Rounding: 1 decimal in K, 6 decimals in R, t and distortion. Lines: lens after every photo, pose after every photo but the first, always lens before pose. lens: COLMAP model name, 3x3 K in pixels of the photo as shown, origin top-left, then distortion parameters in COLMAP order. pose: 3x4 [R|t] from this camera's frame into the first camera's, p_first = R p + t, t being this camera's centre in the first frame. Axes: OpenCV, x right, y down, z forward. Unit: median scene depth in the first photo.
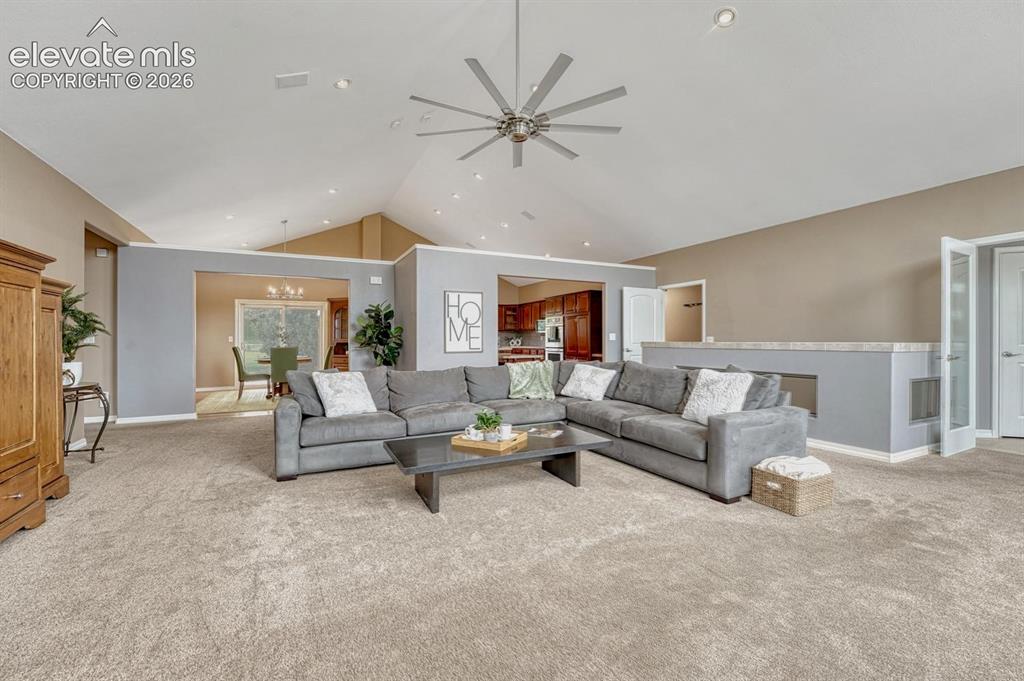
lens RADIAL K [[439.0, 0, 512.0], [0, 439.0, 340.5], [0, 0, 1]] dist [-0.001893, -0.000200]
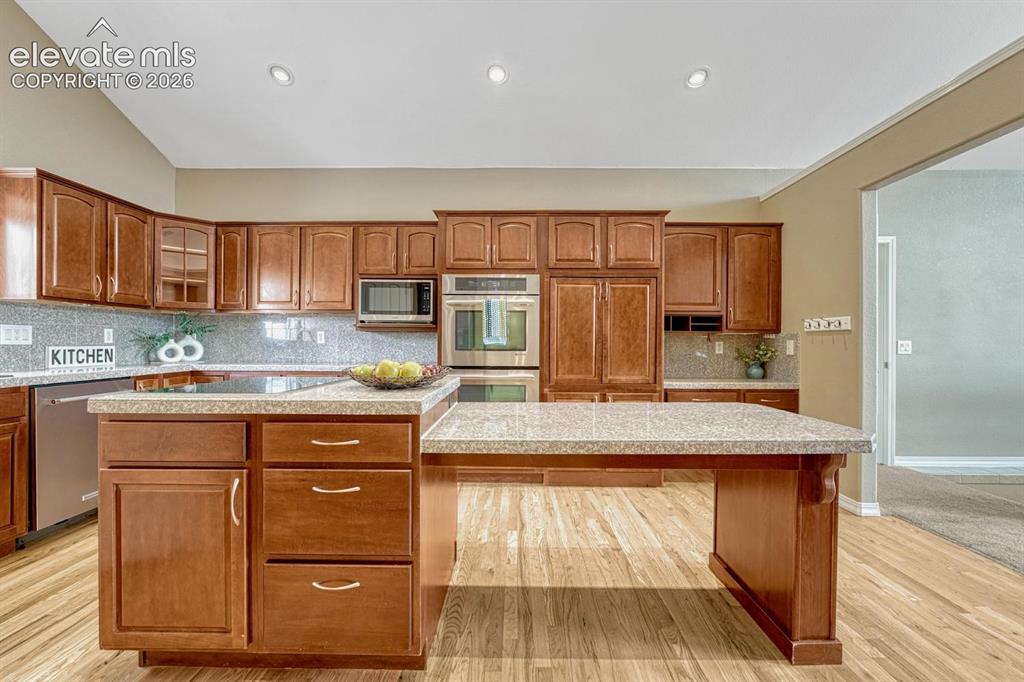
lens RADIAL K [[439.0, 0, 512.0], [0, 439.0, 341.0], [0, 0, 1]] dist [-0.001893, -0.000200]
pose [[0.461372, 0.003337, 0.887200, -0.186992], [-0.004364, 0.999989, -0.001492, -0.002858], [-0.887196, -0.003184, 0.461382, 0.841623]]
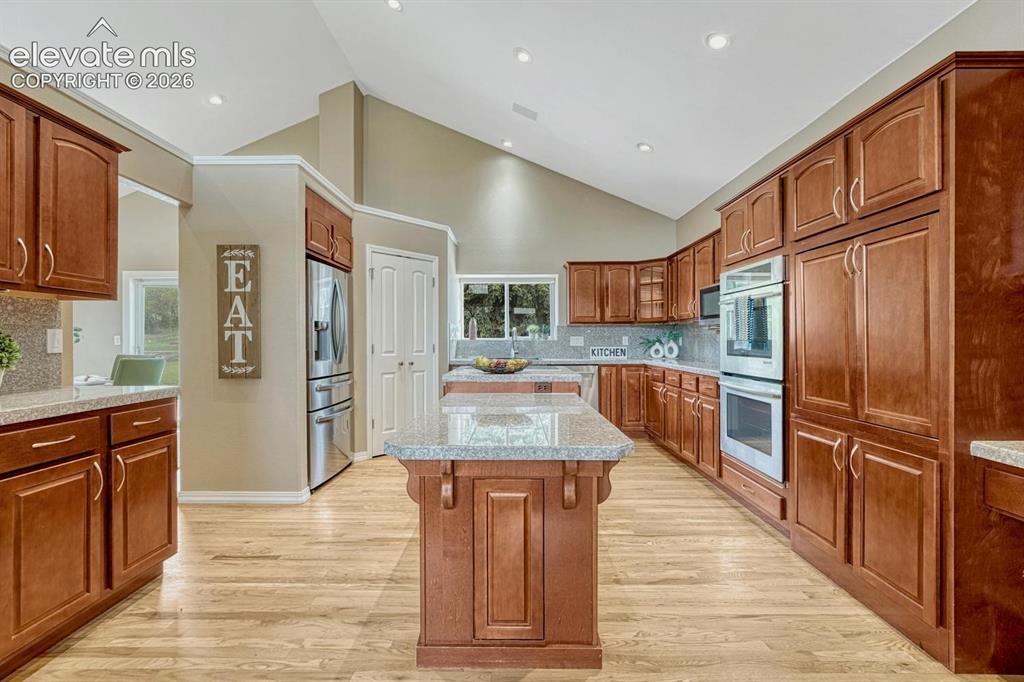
lens RADIAL K [[453.5, 0, 512.0], [0, 453.5, 341.0], [0, 0, 1]] dist [-0.001117, -0.000047]
pose [[0.889215, 0.000786, -0.457488, 0.095653], [-0.000447, 1.000000, 0.000849, -0.006059], [0.457489, -0.000550, 0.889215, 0.688602]]
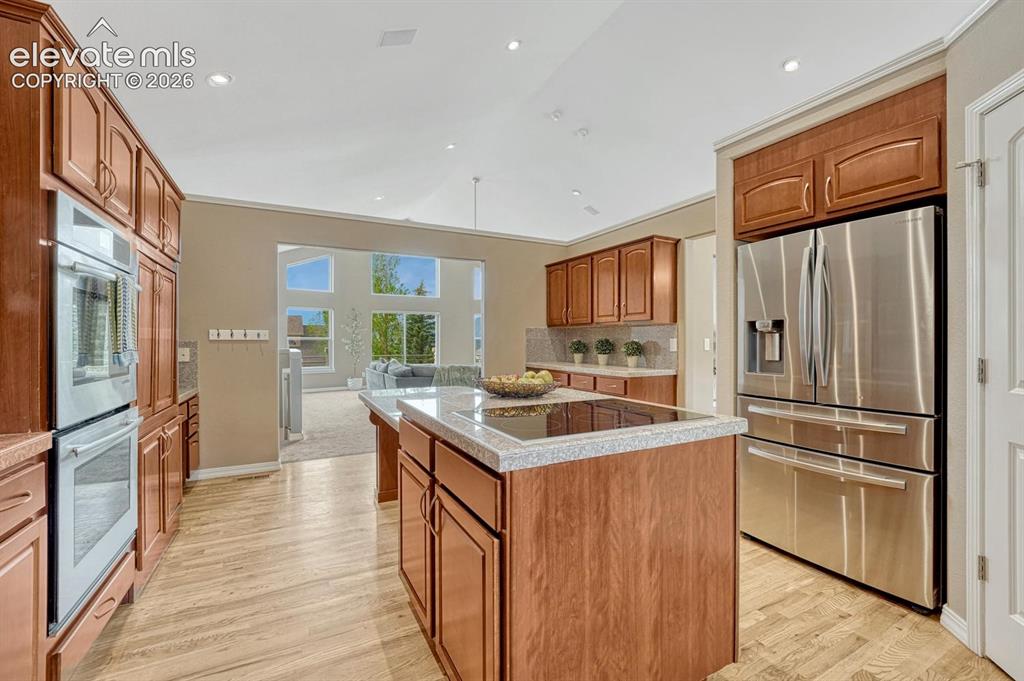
lens RADIAL K [[439.0, 0, 512.0], [0, 439.0, 340.5], [0, 0, 1]] dist [-0.001893, -0.000200]
pose [[-0.999925, -0.000220, -0.012217, -0.047508], [-0.000215, 1.000000, -0.000422, -0.010861], [0.012217, -0.000420, -0.999925, 1.170088]]
